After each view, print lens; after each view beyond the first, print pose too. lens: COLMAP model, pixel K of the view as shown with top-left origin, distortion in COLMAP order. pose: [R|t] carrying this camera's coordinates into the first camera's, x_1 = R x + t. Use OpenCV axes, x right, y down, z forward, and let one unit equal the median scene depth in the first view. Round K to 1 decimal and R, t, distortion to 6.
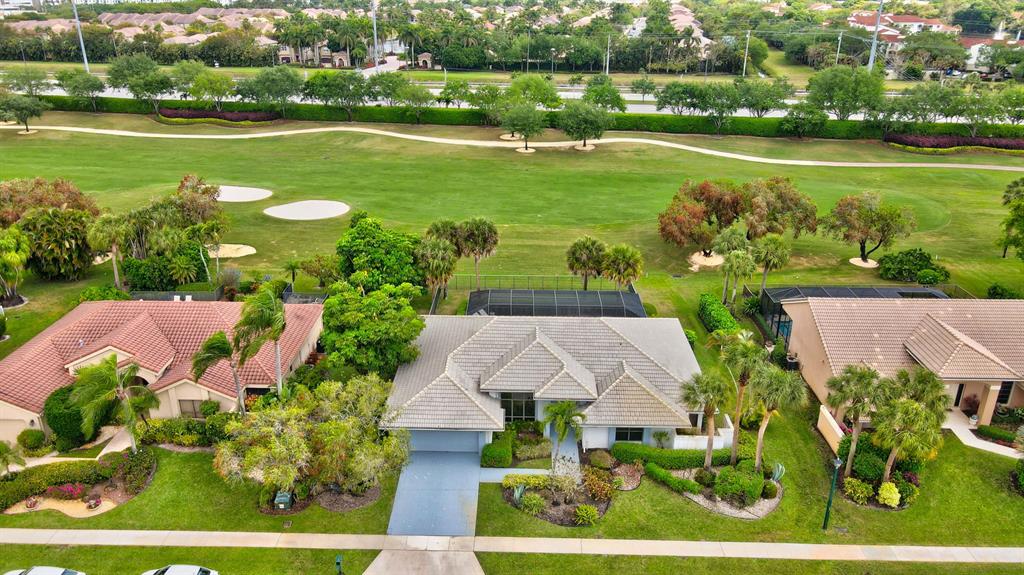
lens RADIAL K [[754.4, 0, 505.5], [0, 754.4, 288.2], [0, 0, 1]] dist [-0.005281, 0.033212]
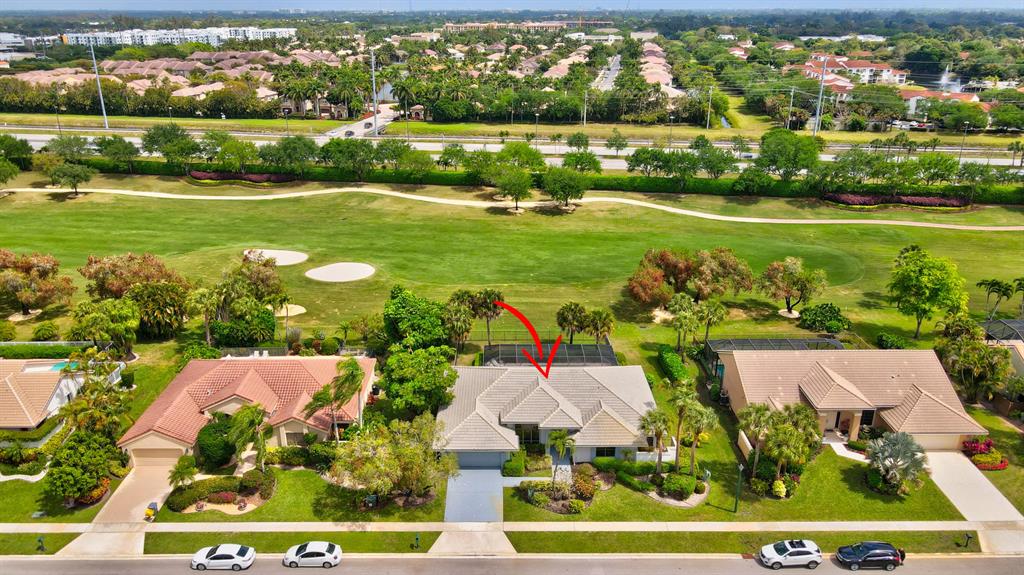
lens RADIAL K [[754.4, 0, 505.5], [0, 754.4, 288.2], [0, 0, 1]] dist [-0.005281, 0.033212]
pose [[0.999585, -0.012175, 0.026090, -0.054469], [0.012951, 0.999472, -0.029797, -0.070553], [-0.025713, 0.030123, 0.999215, -0.400473]]
